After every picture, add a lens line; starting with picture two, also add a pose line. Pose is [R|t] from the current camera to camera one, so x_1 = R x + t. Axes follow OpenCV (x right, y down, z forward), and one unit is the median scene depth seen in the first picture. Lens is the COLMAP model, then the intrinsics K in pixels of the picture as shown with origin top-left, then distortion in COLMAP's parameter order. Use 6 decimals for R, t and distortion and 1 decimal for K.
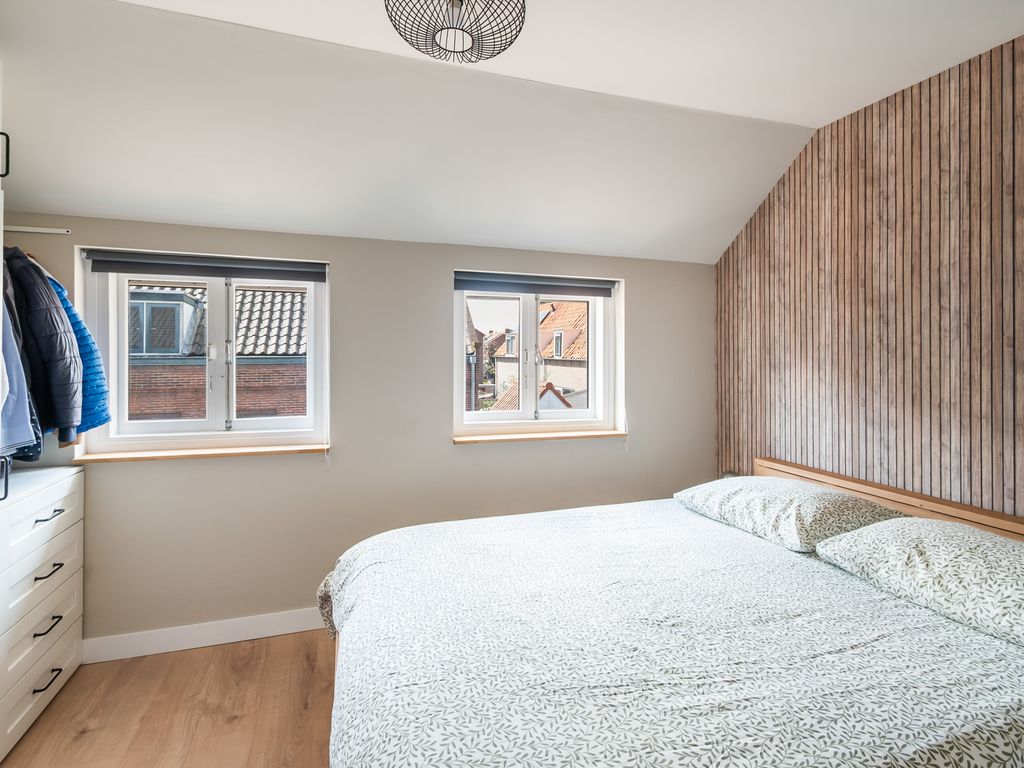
lens RADIAL K [[521.5, 0, 498.4], [0, 521.5, 355.1], [0, 0, 1]] dist [0.005177, -0.003470]
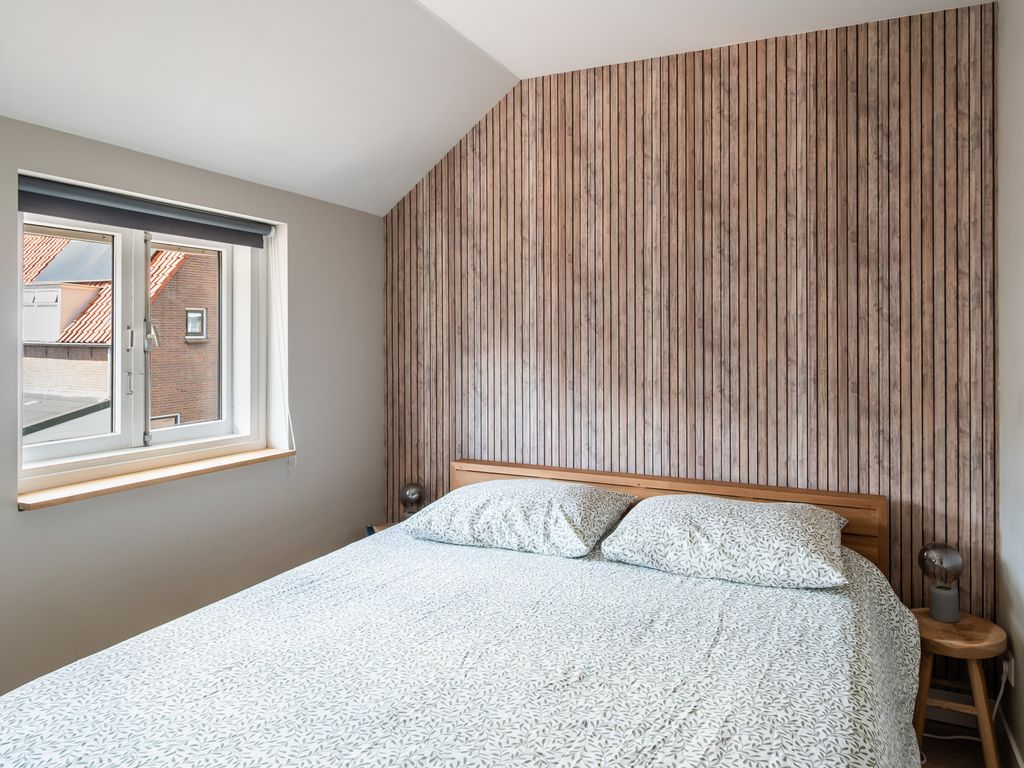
lens RADIAL K [[709.0, 0, 550.2], [0, 709.0, 331.4], [0, 0, 1]] dist [0.002575, -0.002808]
pose [[0.687032, 0.000297, 0.726628, -0.269711], [0.001780, 0.999996, -0.002091, -0.004177], [-0.726625, 0.002730, 0.687028, 0.165042]]
